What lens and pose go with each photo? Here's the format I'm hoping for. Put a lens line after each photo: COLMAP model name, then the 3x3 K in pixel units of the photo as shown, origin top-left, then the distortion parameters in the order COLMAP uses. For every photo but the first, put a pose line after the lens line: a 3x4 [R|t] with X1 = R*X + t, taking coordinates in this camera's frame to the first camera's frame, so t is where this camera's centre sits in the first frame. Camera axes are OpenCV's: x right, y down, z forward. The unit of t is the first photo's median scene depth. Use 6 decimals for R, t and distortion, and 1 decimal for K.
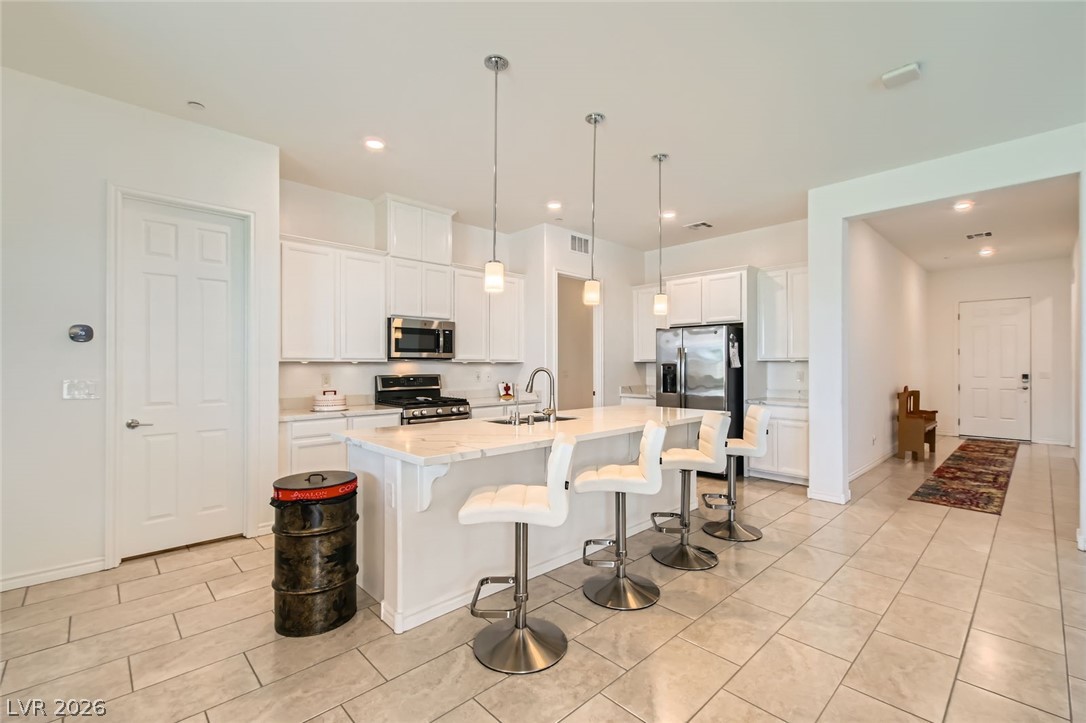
lens RADIAL K [[479.5, 0, 552.6], [0, 479.5, 365.2], [0, 0, 1]] dist [0.000335, 0.001065]
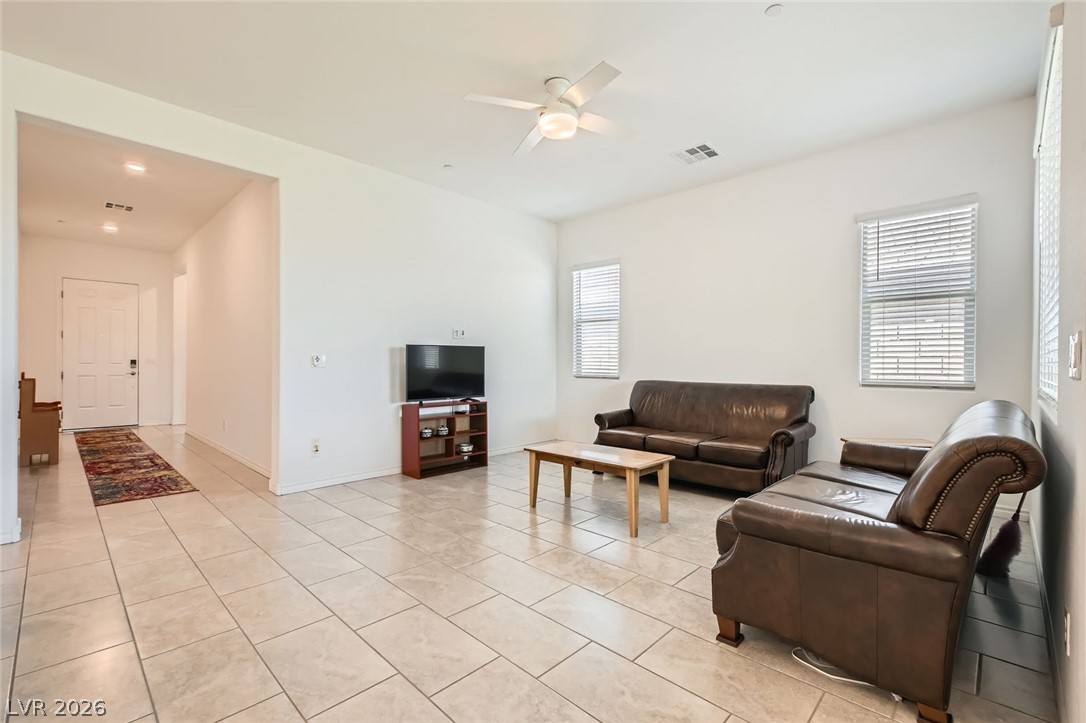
lens RADIAL K [[479.5, 0, 540.1], [0, 479.5, 363.3], [0, 0, 1]] dist [0.000335, 0.001065]
pose [[-0.021620, 0.000131, 0.999766, -0.068499], [-0.003273, 0.999995, -0.000202, 0.035957], [-0.999761, -0.003277, -0.021619, 0.251661]]
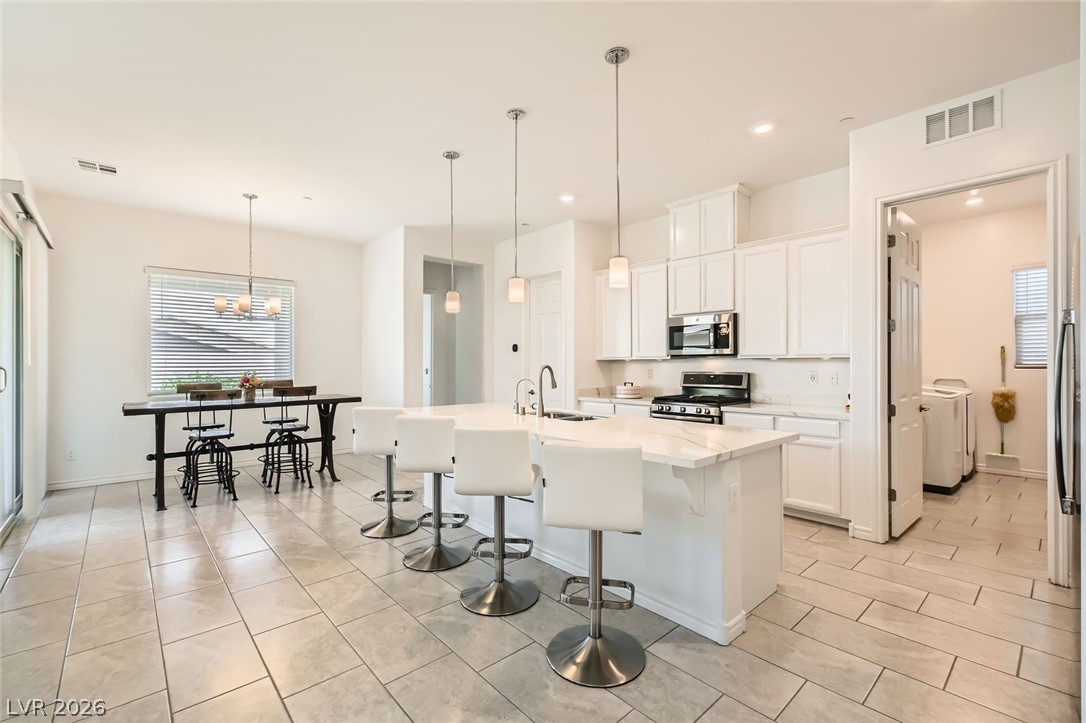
lens RADIAL K [[479.5, 0, 542.0], [0, 479.5, 361.0], [0, 0, 1]] dist [0.000335, 0.001065]
pose [[-0.046453, -0.003214, -0.998915, 0.705174], [0.004089, 0.999986, -0.003407, -0.000326], [0.998912, -0.004243, -0.046439, 0.716084]]
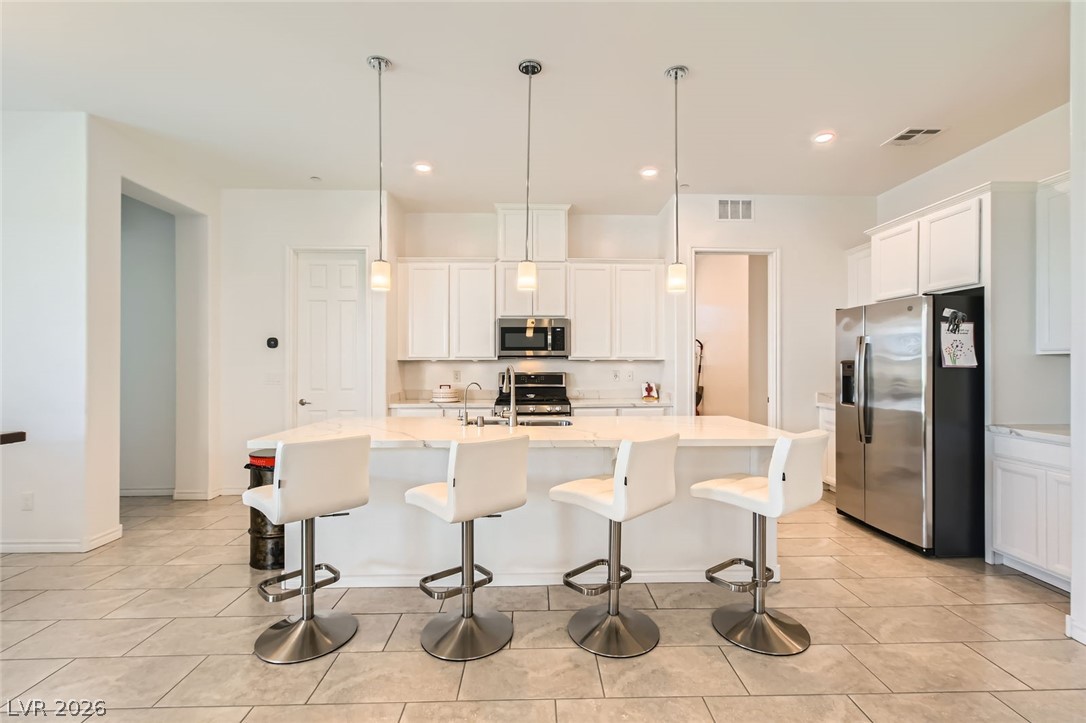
lens RADIAL K [[479.5, 0, 554.1], [0, 479.5, 362.5], [0, 0, 1]] dist [0.000335, 0.001065]
pose [[0.736477, -0.001352, -0.676462, 0.450279], [0.000789, 0.999999, -0.001139, 0.000020], [0.676463, 0.000305, 0.736477, 0.270722]]
